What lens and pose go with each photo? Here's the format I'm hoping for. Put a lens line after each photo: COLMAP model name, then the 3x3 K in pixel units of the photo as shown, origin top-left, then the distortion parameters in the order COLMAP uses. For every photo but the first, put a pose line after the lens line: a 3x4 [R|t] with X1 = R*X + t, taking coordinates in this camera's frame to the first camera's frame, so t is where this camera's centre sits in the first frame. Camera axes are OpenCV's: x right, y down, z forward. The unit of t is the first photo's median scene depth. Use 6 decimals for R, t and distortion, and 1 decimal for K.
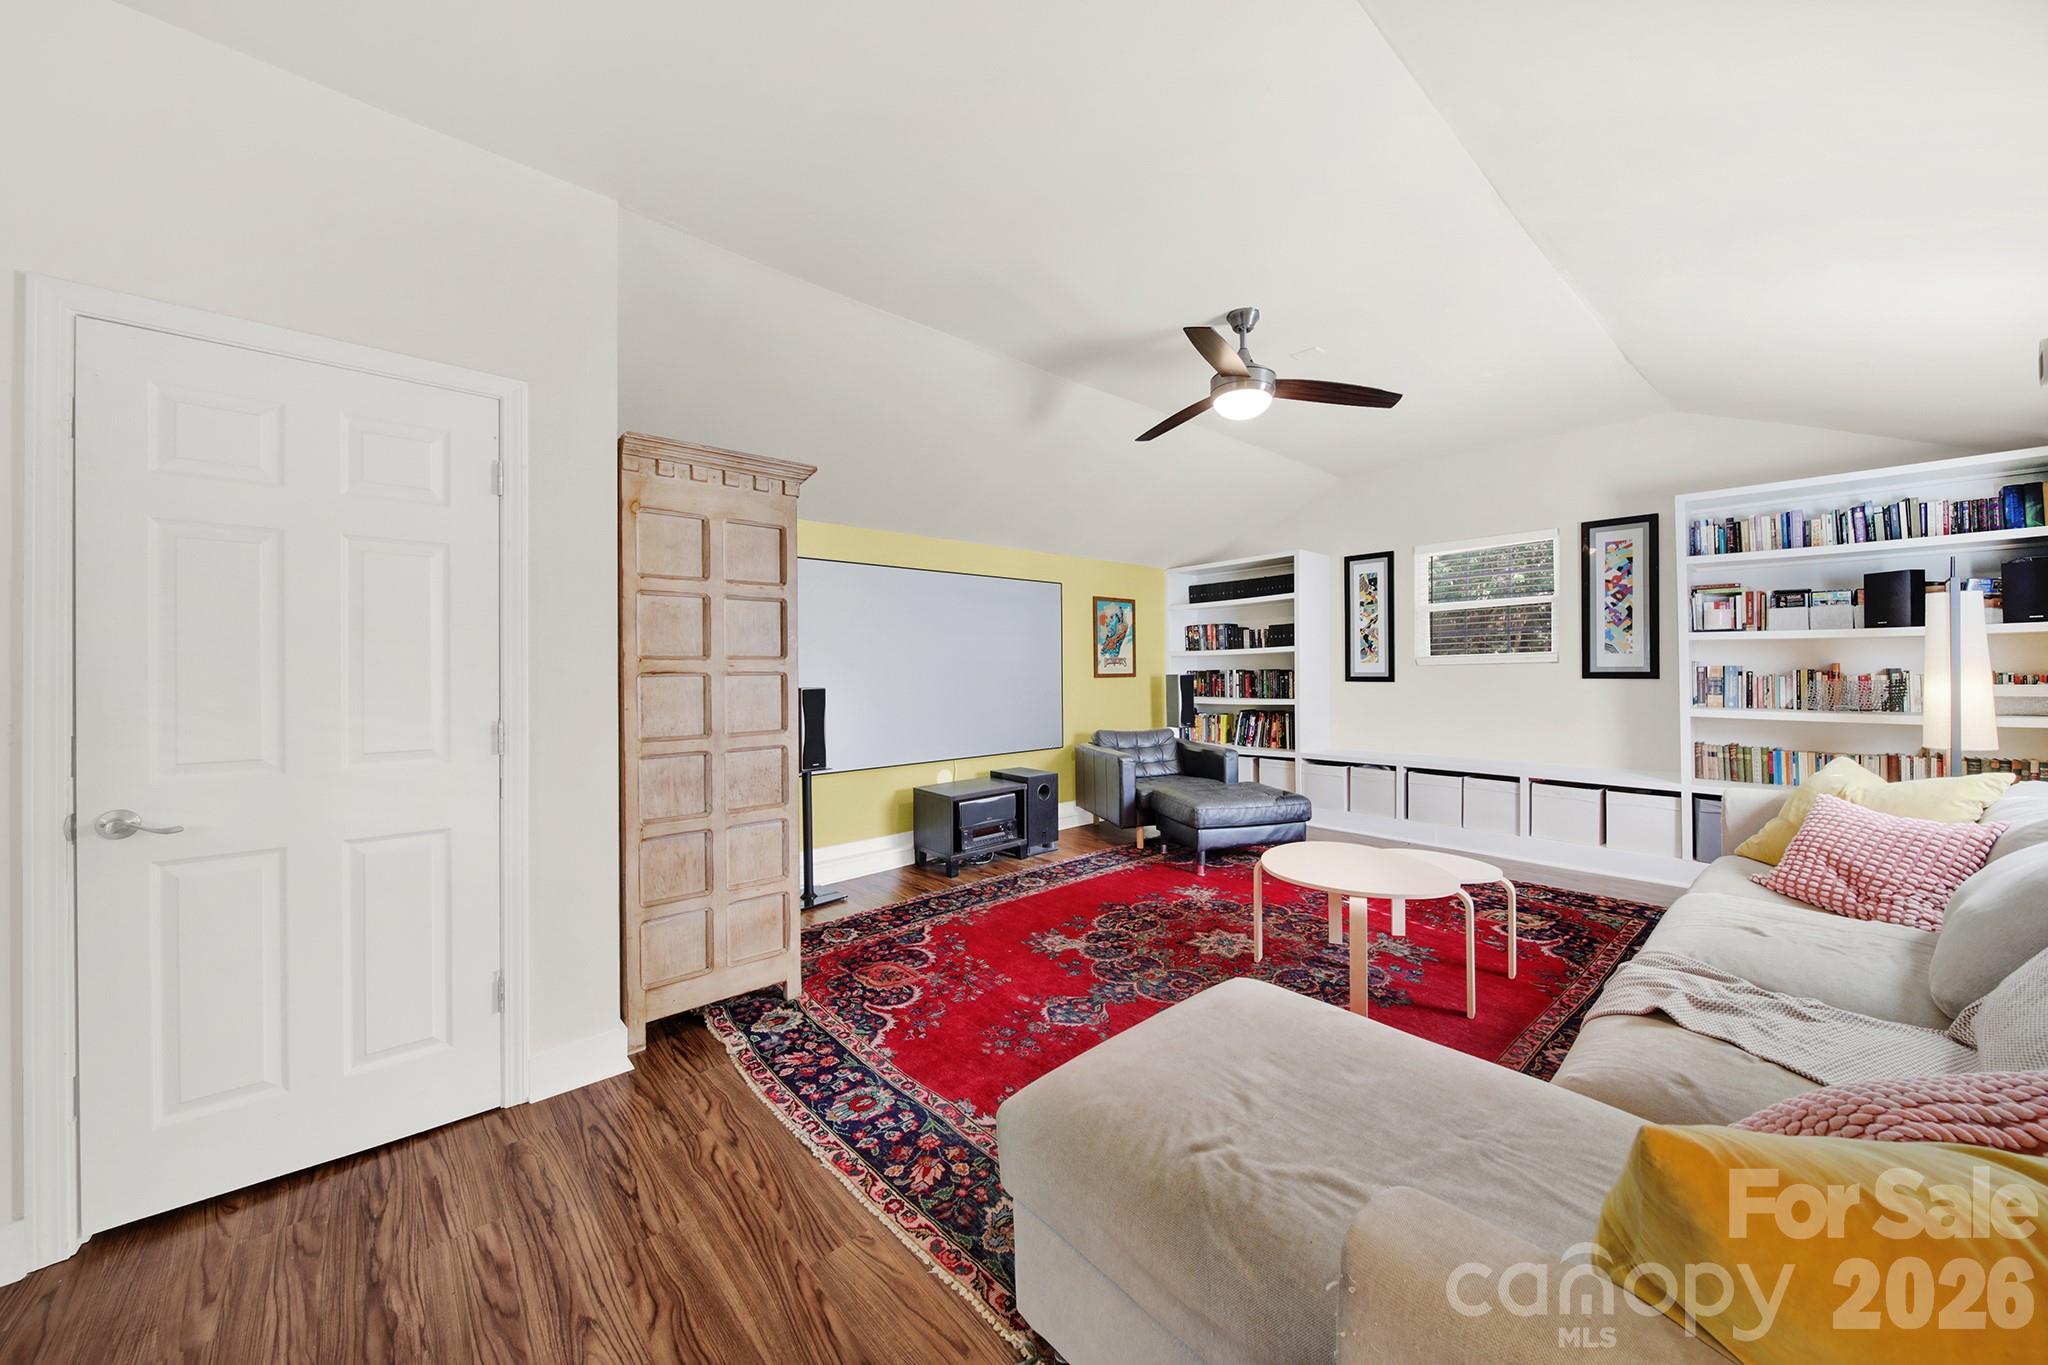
lens RADIAL K [[737.5, 0, 1021.3], [0, 737.5, 666.0], [0, 0, 1]] dist [0.000019, -0.000435]
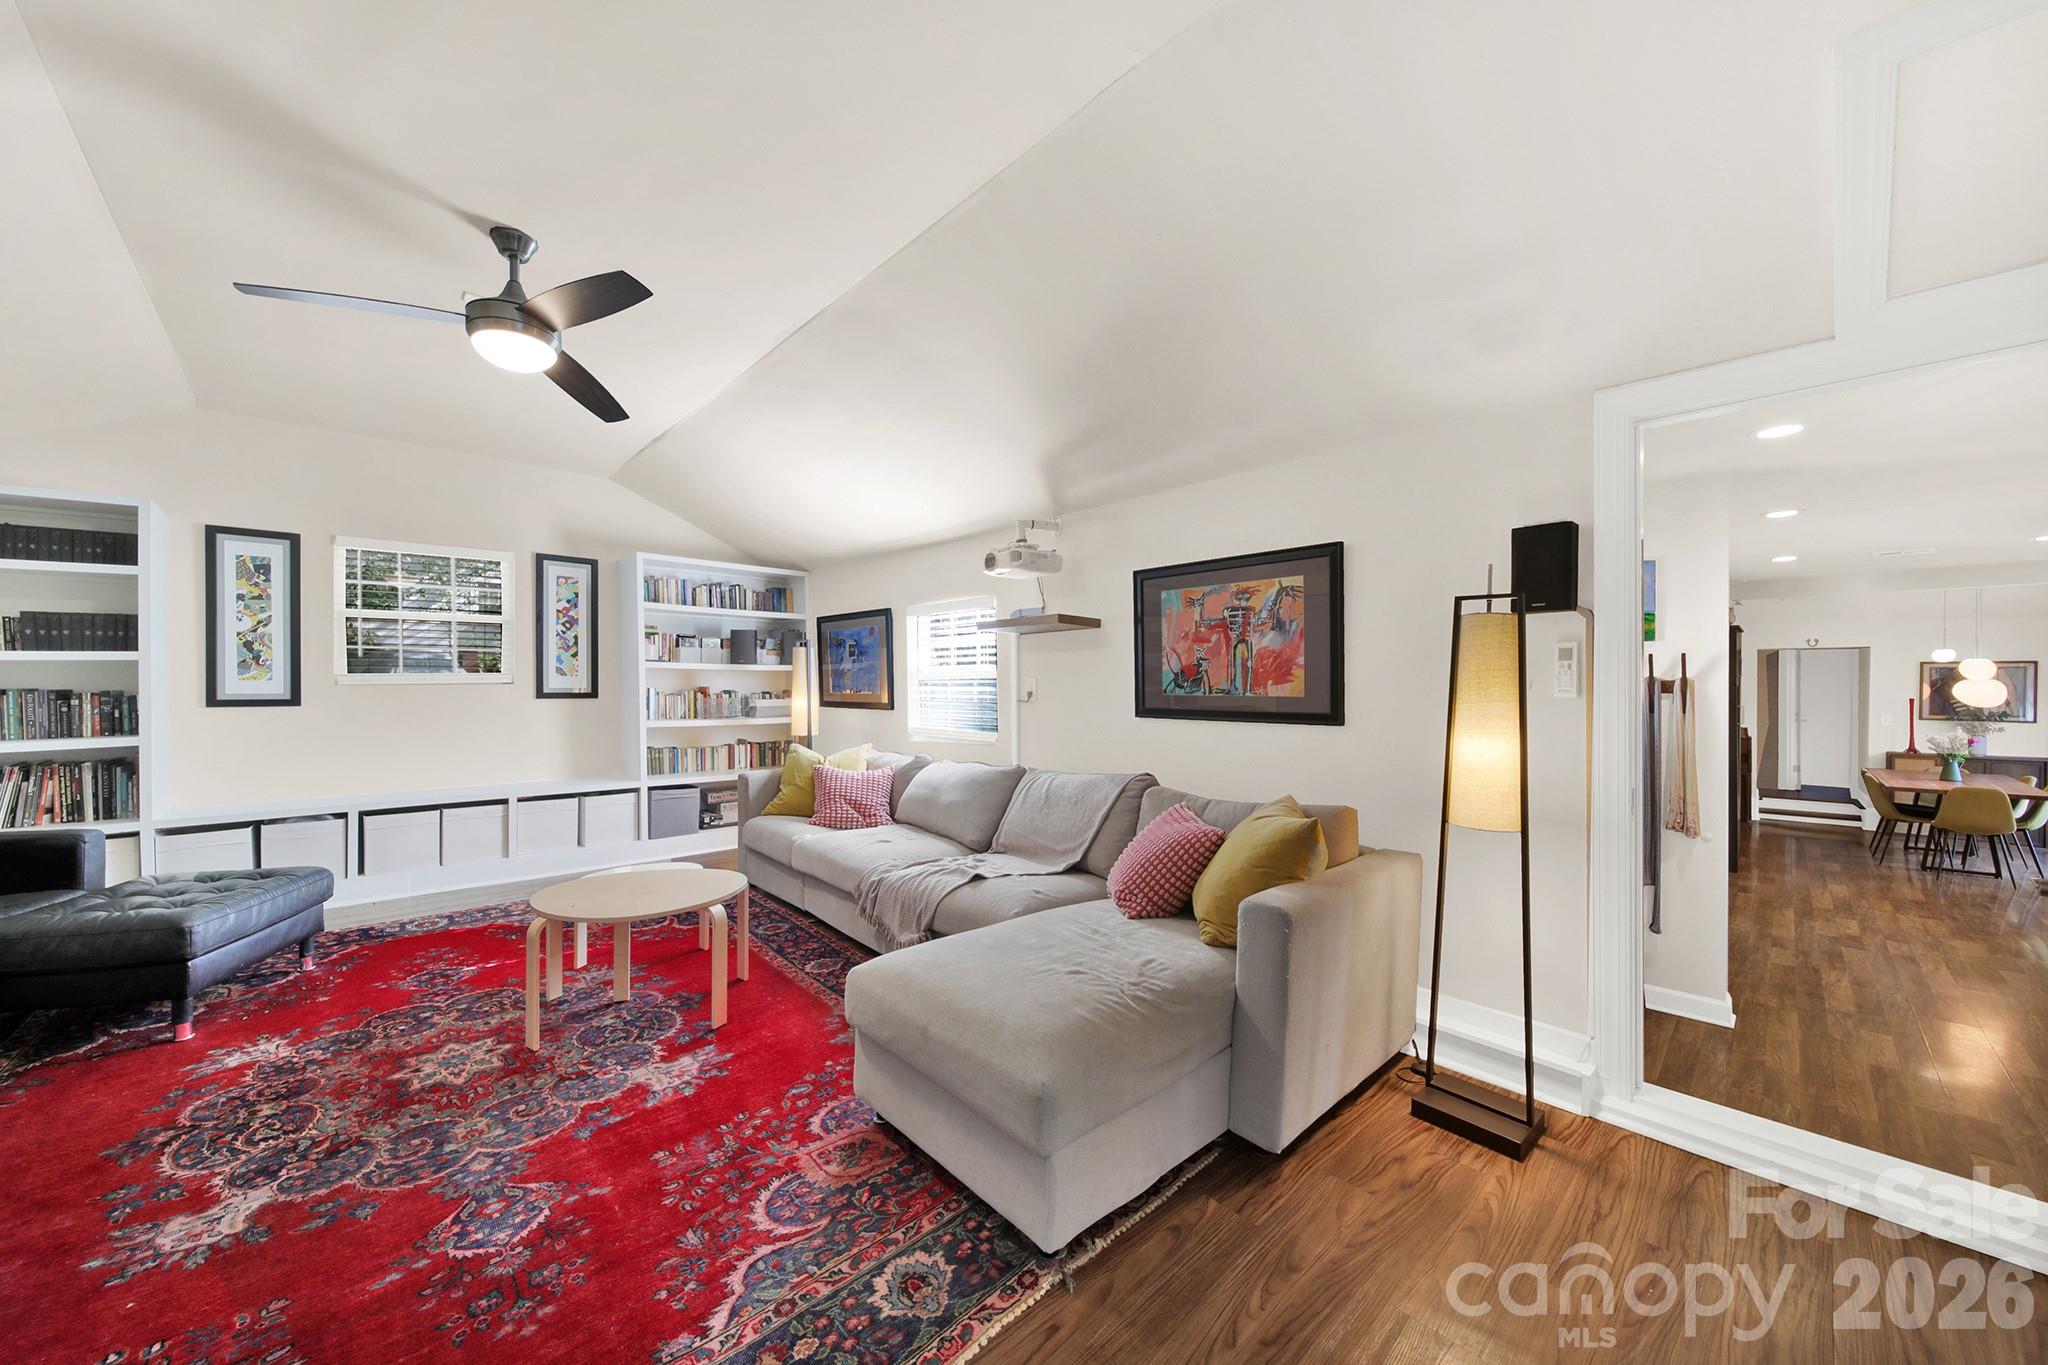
lens RADIAL K [[737.5, 0, 1035.2], [0, 737.5, 693.3], [0, 0, 1]] dist [0.000019, -0.000435]
pose [[-0.034472, -0.002884, 0.999402, -0.390405], [-0.006239, 0.999977, 0.002671, 0.002049], [-0.999386, -0.006143, -0.034489, 0.365999]]
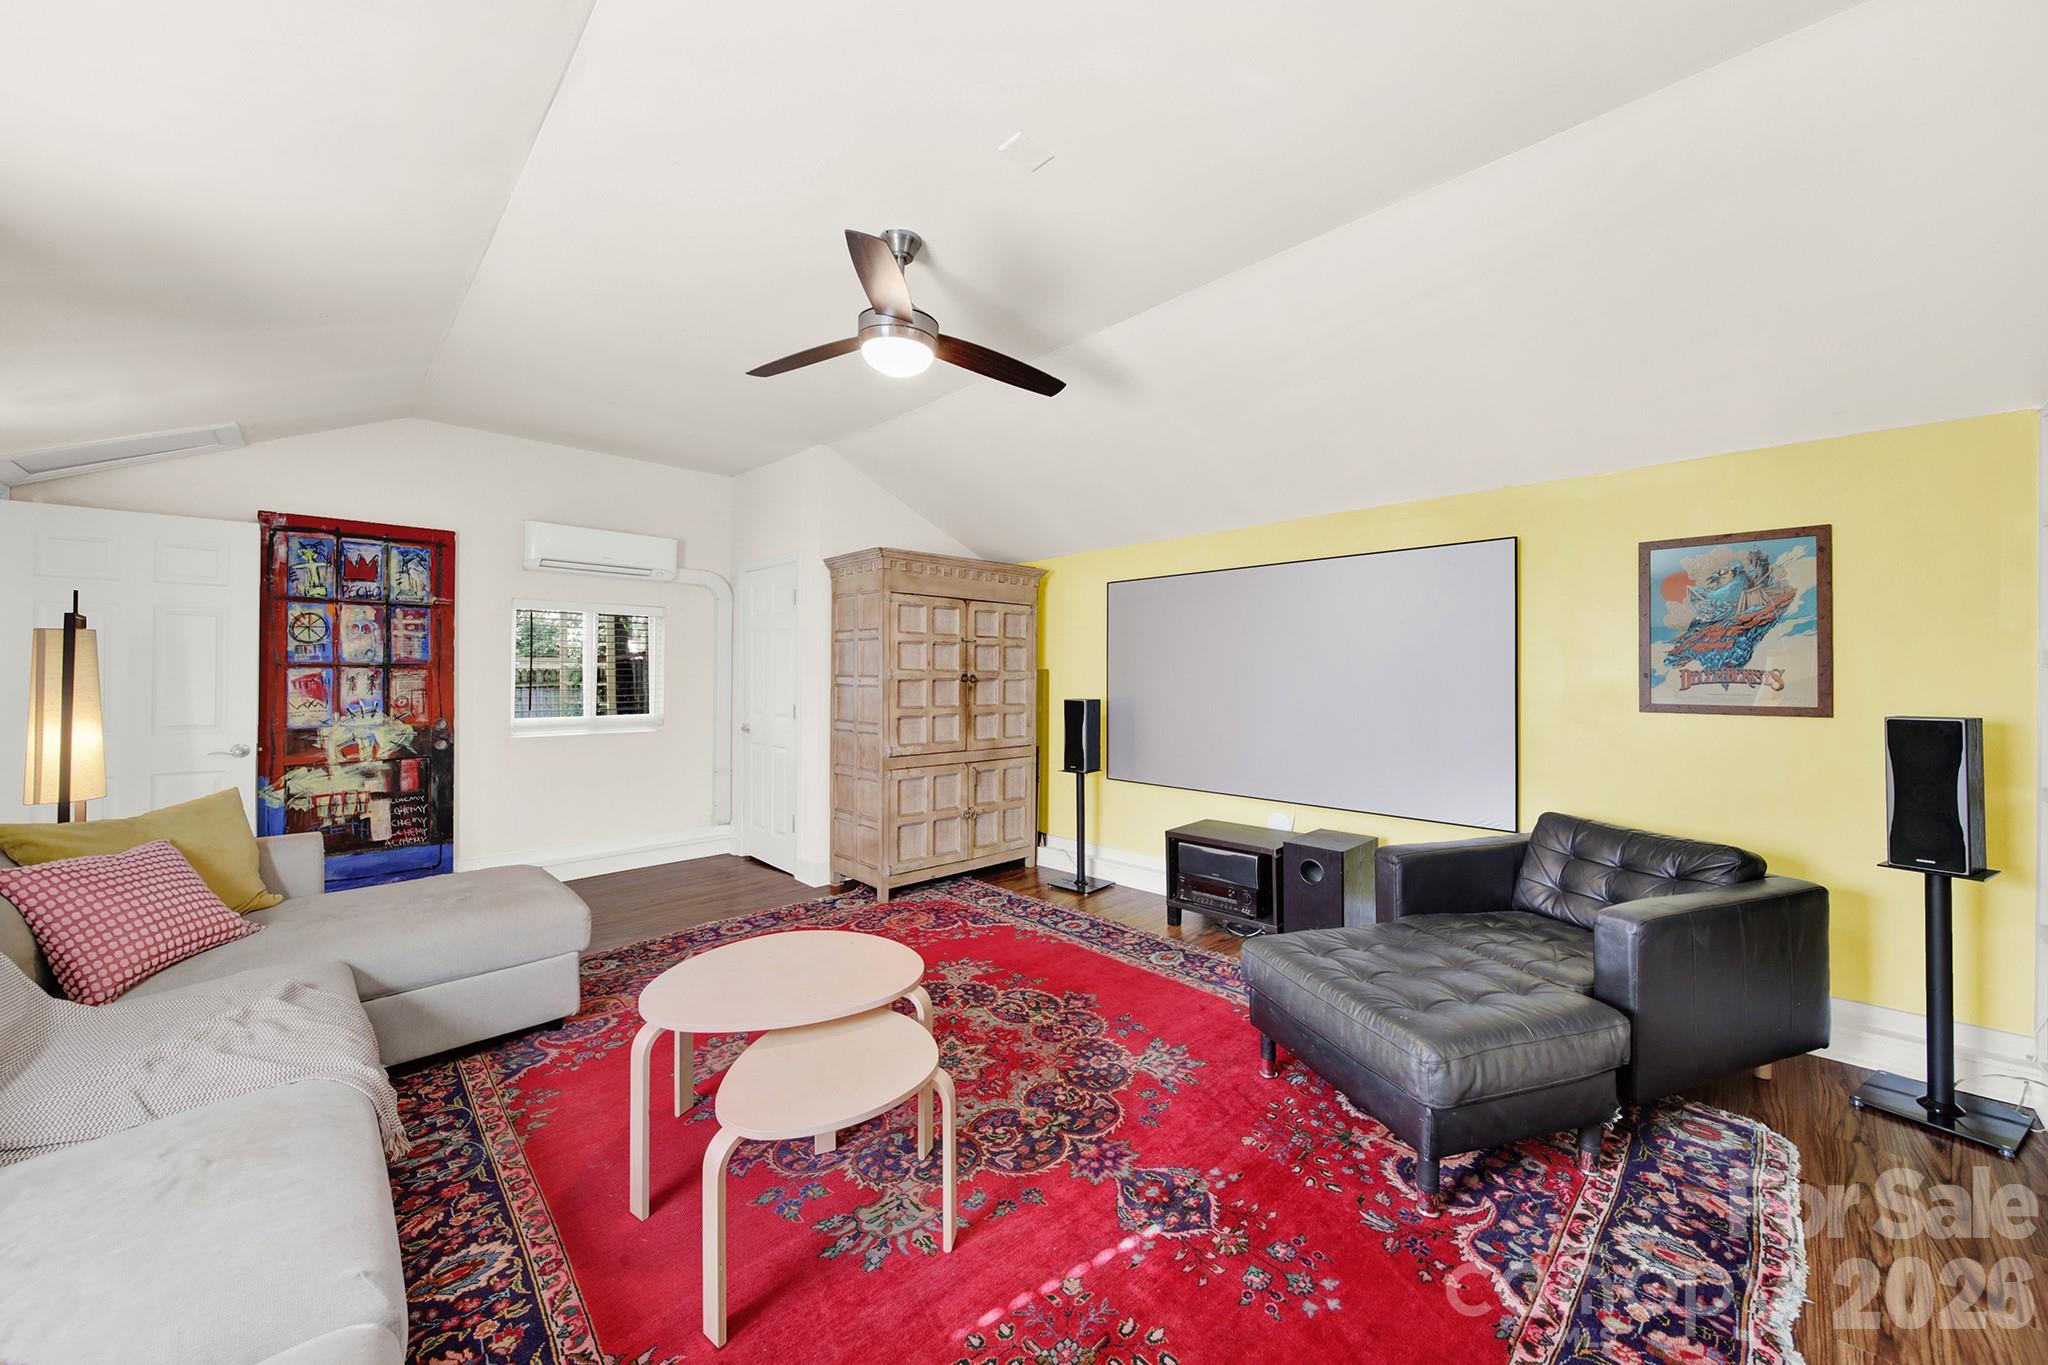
lens RADIAL K [[737.5, 0, 1015.9], [0, 737.5, 667.3], [0, 0, 1]] dist [0.000019, -0.000435]
pose [[0.036675, -0.002312, -0.999325, 0.837473], [-0.000018, 0.999997, -0.002315, -0.017513], [0.999327, 0.000103, 0.036675, 0.850090]]
